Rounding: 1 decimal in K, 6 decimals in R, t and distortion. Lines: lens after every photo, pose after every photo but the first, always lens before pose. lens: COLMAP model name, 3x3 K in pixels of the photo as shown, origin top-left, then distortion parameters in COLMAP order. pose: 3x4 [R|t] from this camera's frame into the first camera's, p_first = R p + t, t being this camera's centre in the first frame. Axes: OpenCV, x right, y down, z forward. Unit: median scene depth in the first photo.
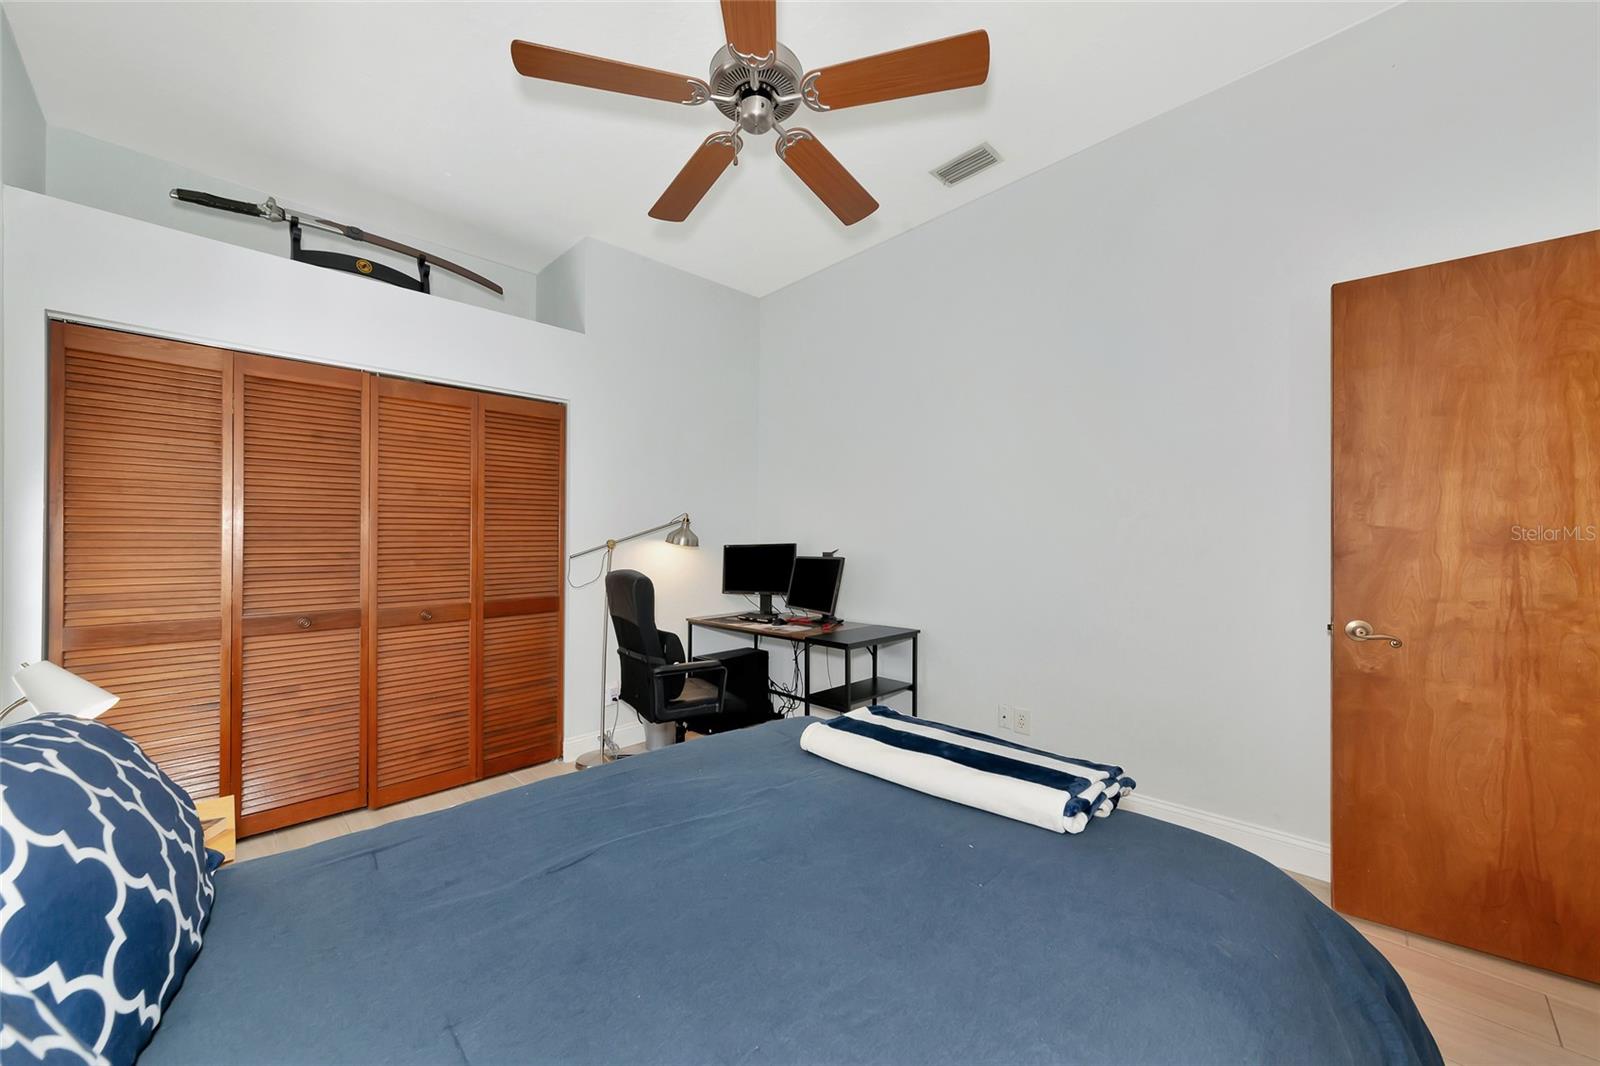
lens RADIAL K [[574.4, 0, 806.6], [0, 574.4, 539.9], [0, 0, 1]] dist [0.003325, 0.001068]
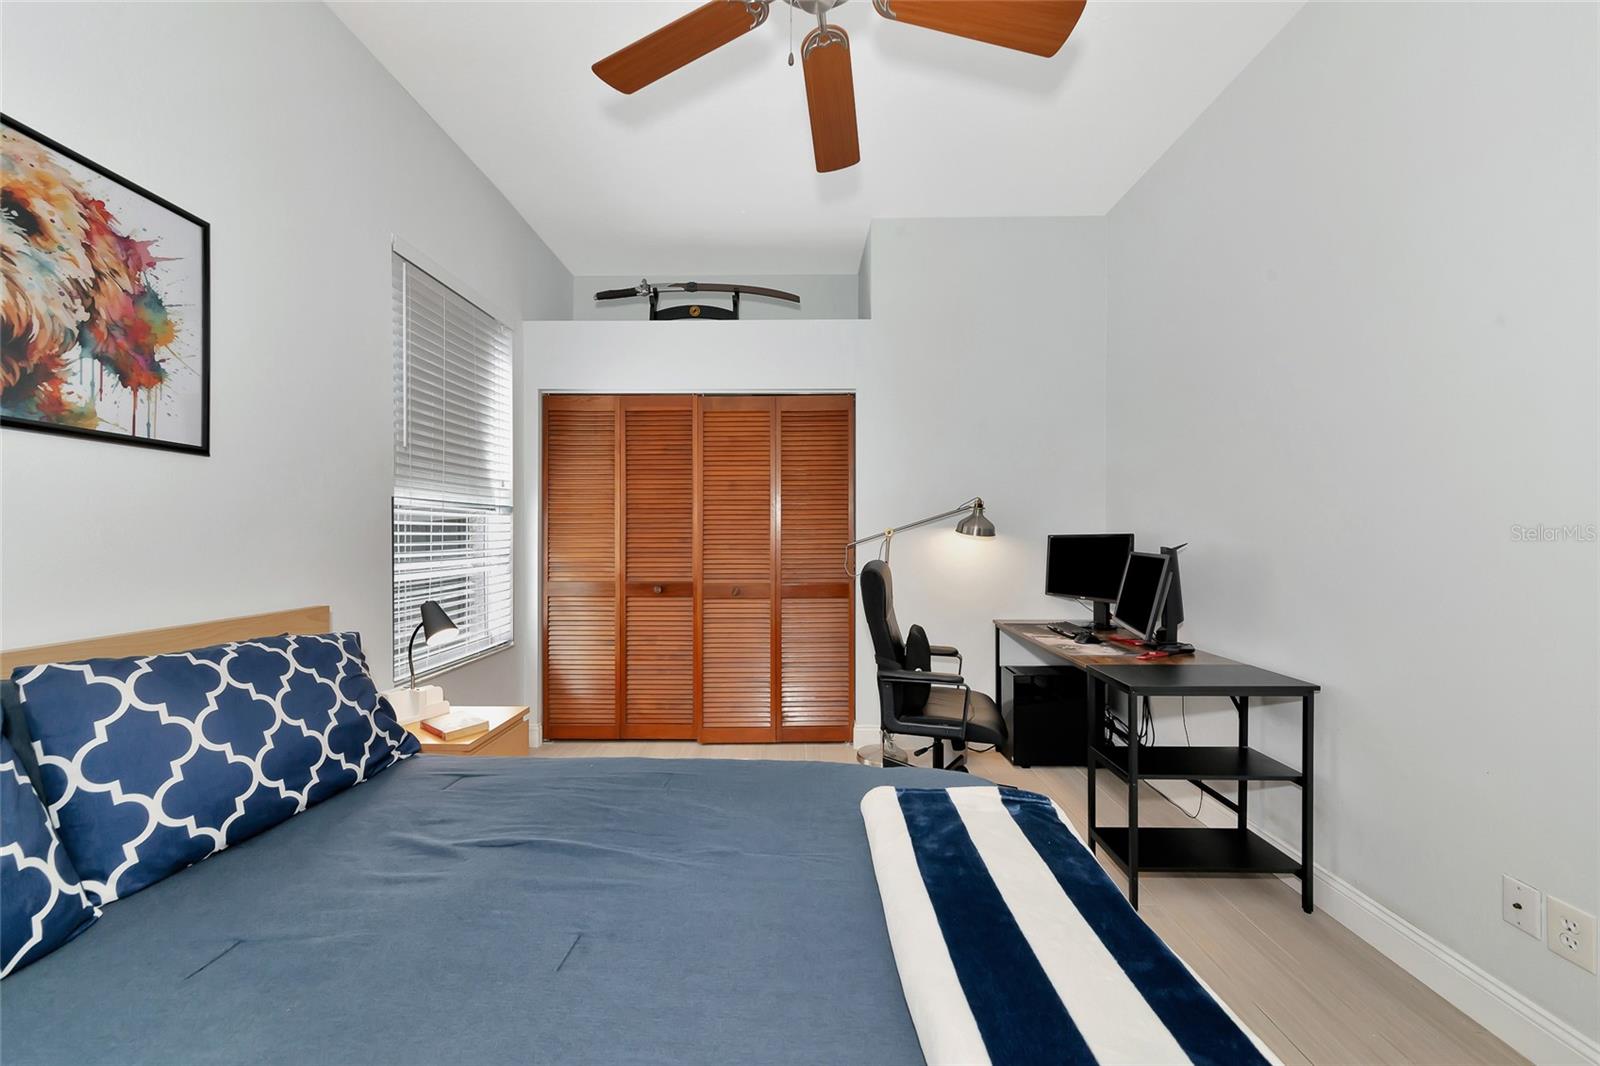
lens RADIAL K [[574.4, 0, 797.2], [0, 574.4, 529.1], [0, 0, 1]] dist [0.003325, 0.001068]
pose [[0.709055, 0.002776, -0.705148, 0.251423], [-0.001890, 0.999996, 0.002037, -0.000268], [0.705151, -0.000112, 0.709057, 0.239925]]
